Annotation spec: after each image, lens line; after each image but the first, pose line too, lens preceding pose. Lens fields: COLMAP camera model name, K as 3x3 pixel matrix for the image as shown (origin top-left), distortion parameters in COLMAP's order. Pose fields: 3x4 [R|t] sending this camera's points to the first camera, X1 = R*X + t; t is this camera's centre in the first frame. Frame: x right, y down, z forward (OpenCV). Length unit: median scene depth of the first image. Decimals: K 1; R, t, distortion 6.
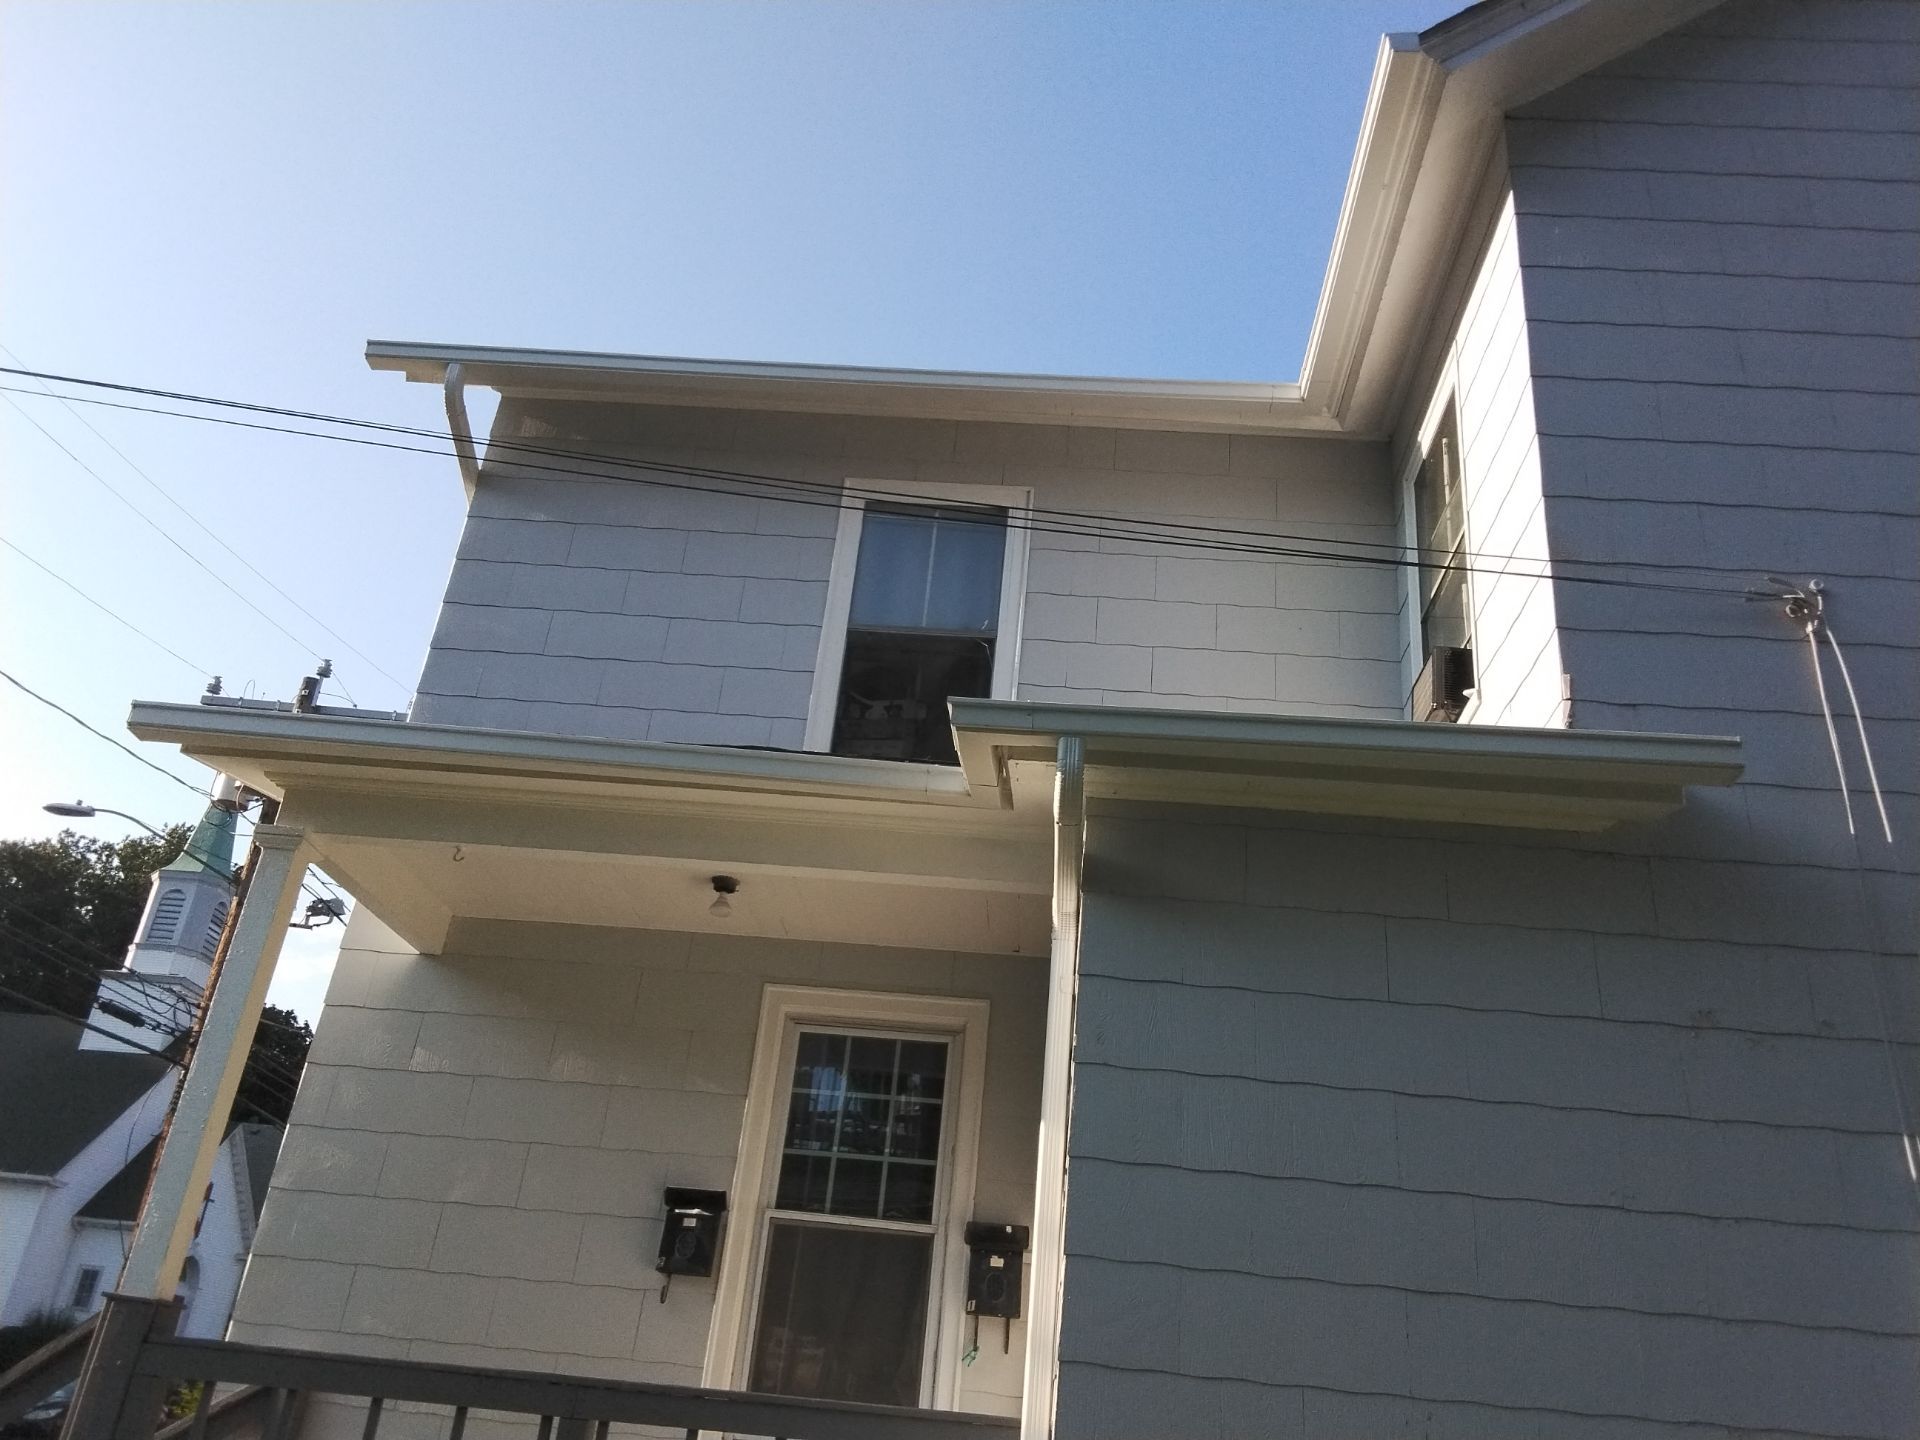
lens RADIAL K [[1472.1, 0, 963.2], [0, 1472.1, 718.0], [0, 0, 1]] dist [0.112950, -0.165745]
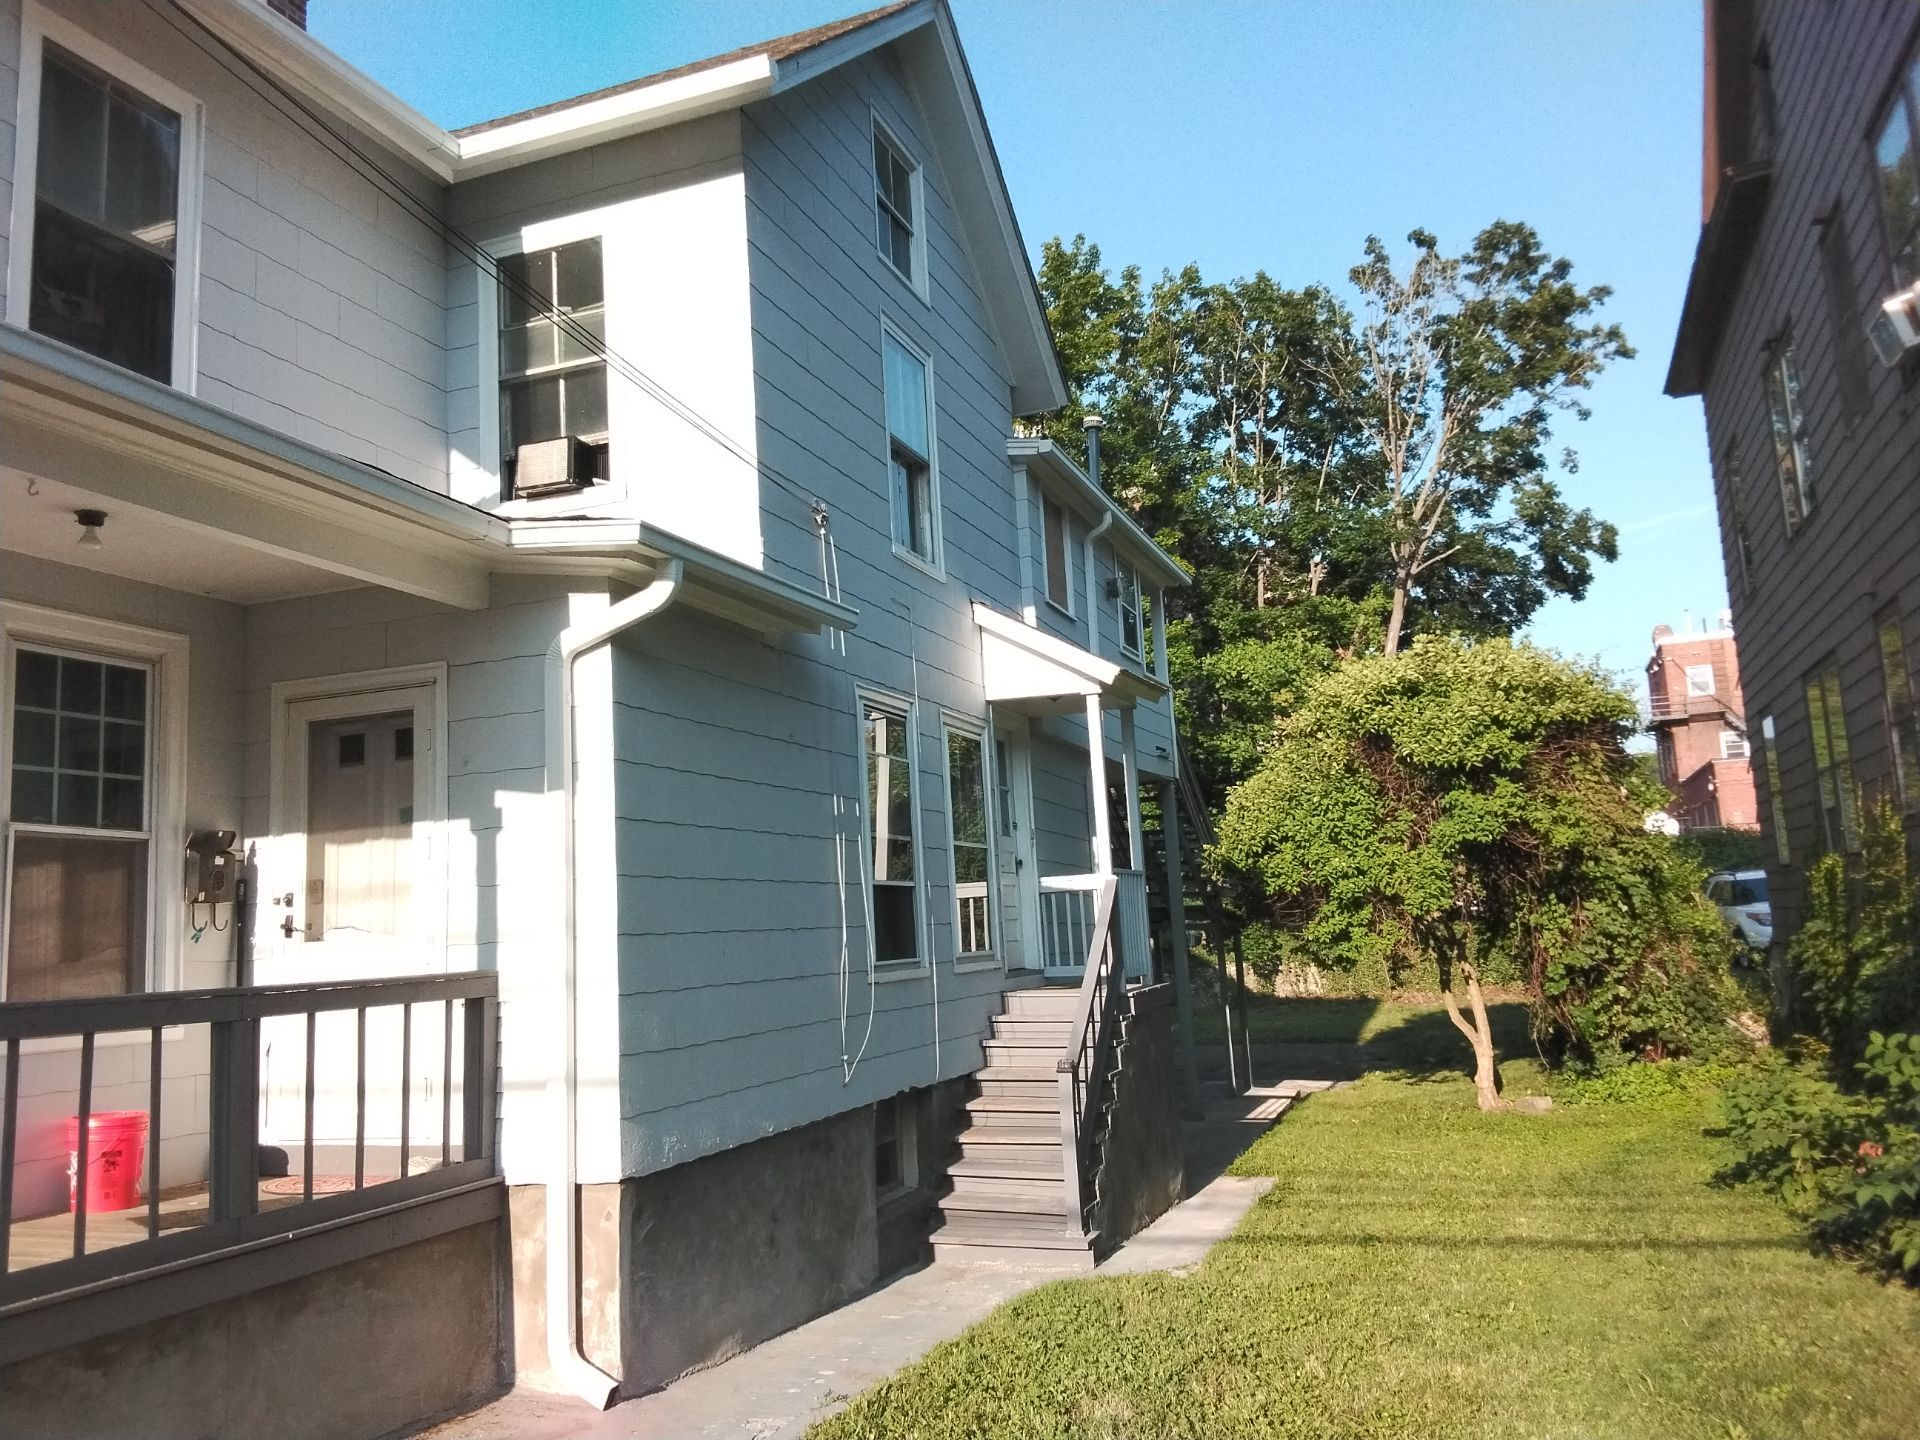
lens RADIAL K [[1492.0, 0, 959.3], [0, 1492.0, 710.8], [0, 0, 1]] dist [0.116408, -0.176255]
pose [[0.319381, 0.038302, 0.946852, -0.879713], [-0.349203, 0.933624, 0.080022, -0.045563], [-0.880939, -0.356201, 0.311557, 0.139159]]
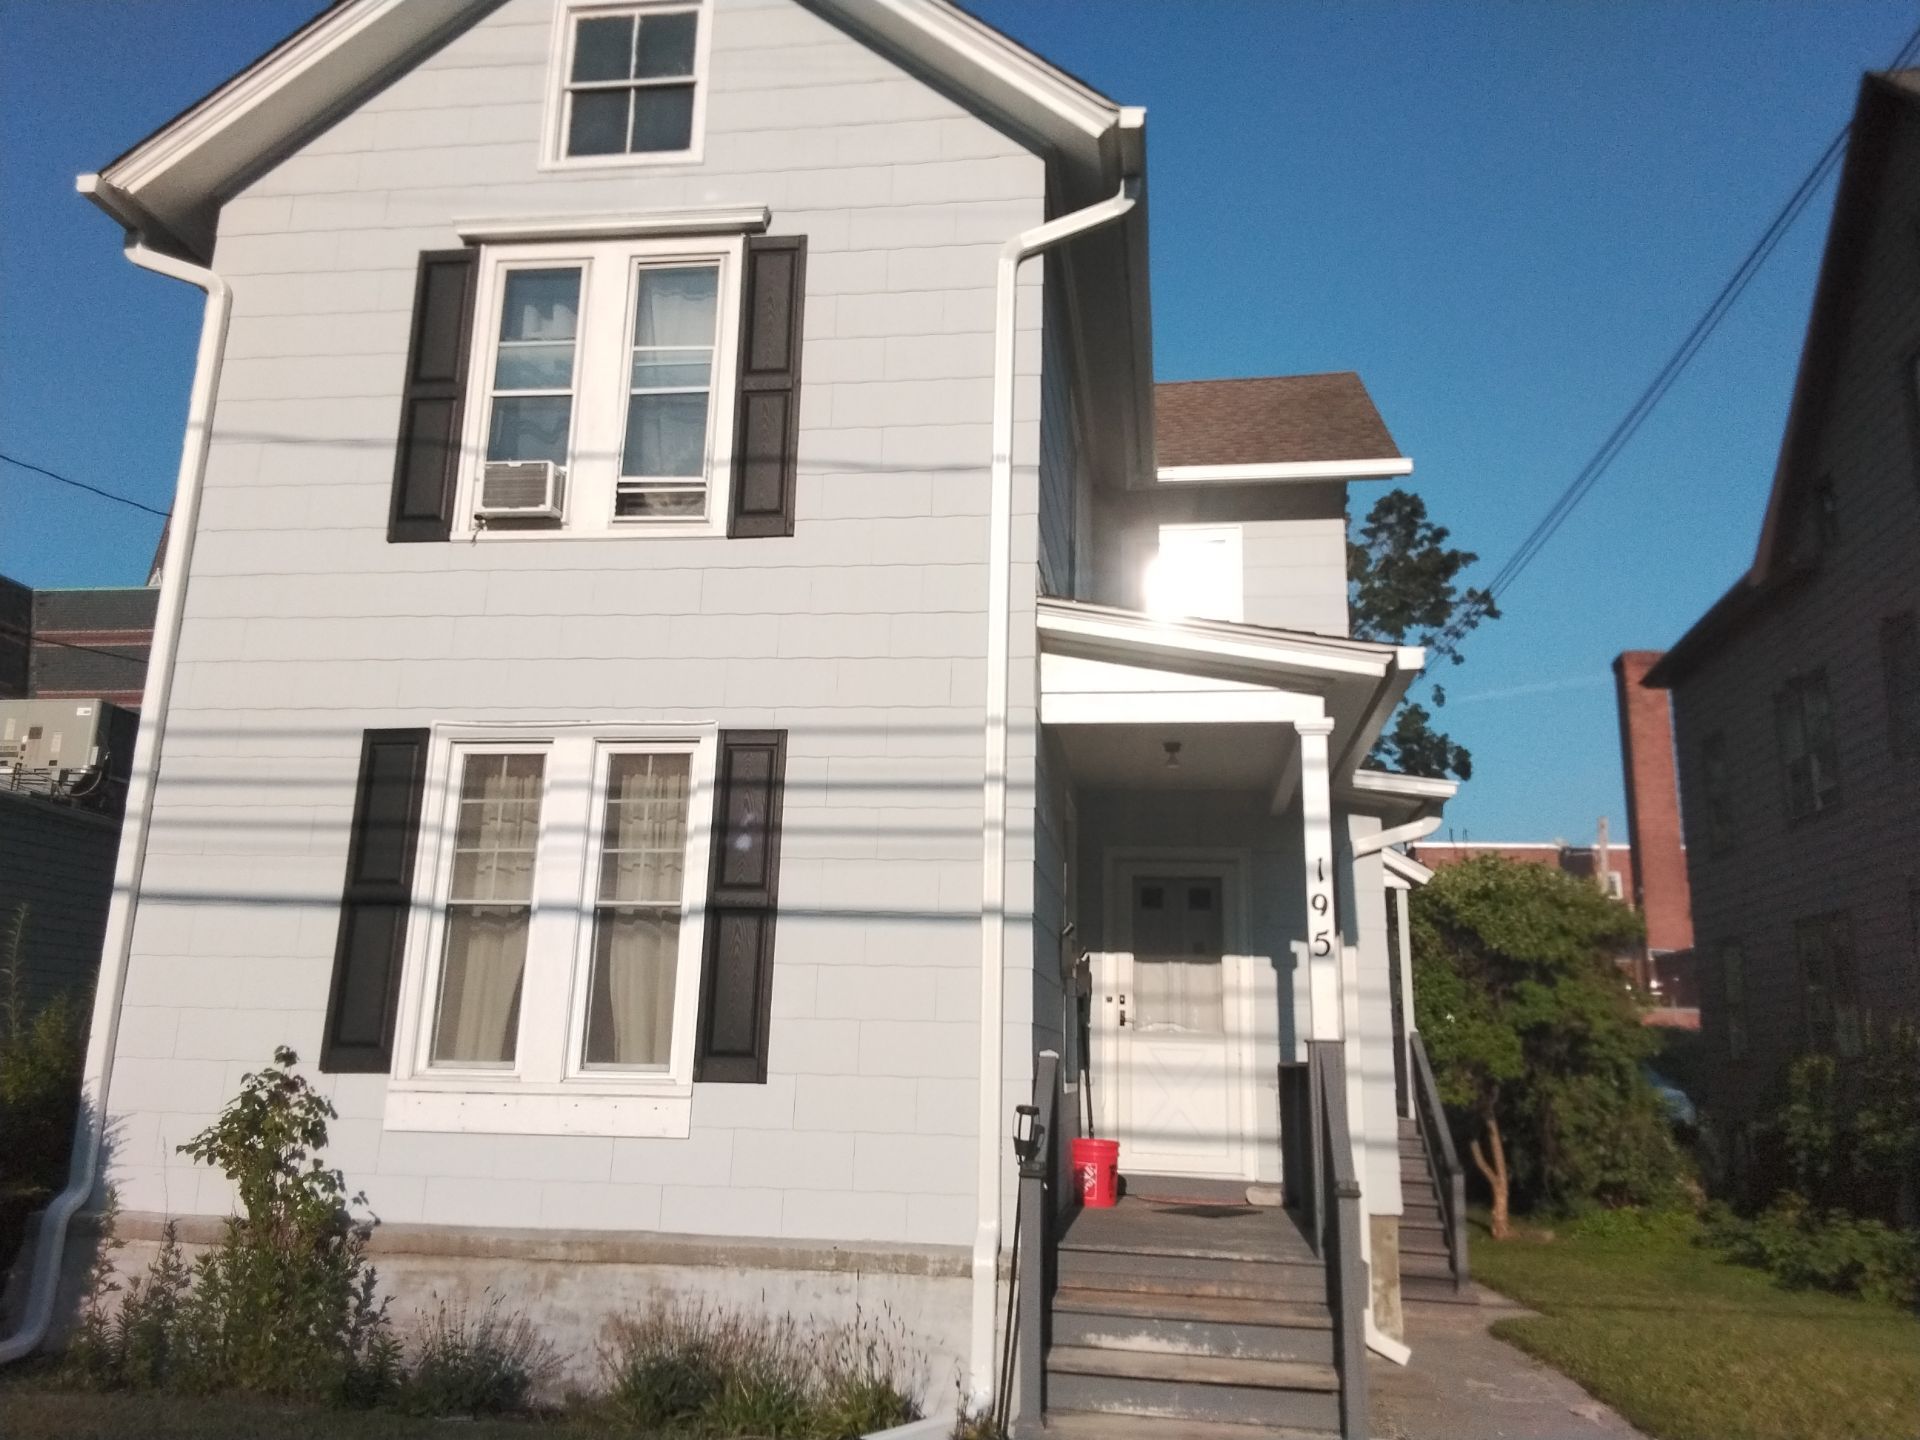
lens RADIAL K [[1472.1, 0, 963.2], [0, 1472.1, 718.0], [0, 0, 1]] dist [0.112950, -0.165745]
pose [[0.127920, 0.143953, 0.981282, -1.607476], [-0.459718, 0.885306, -0.069944, 0.277769], [-0.878803, -0.442166, 0.179426, 0.891529]]
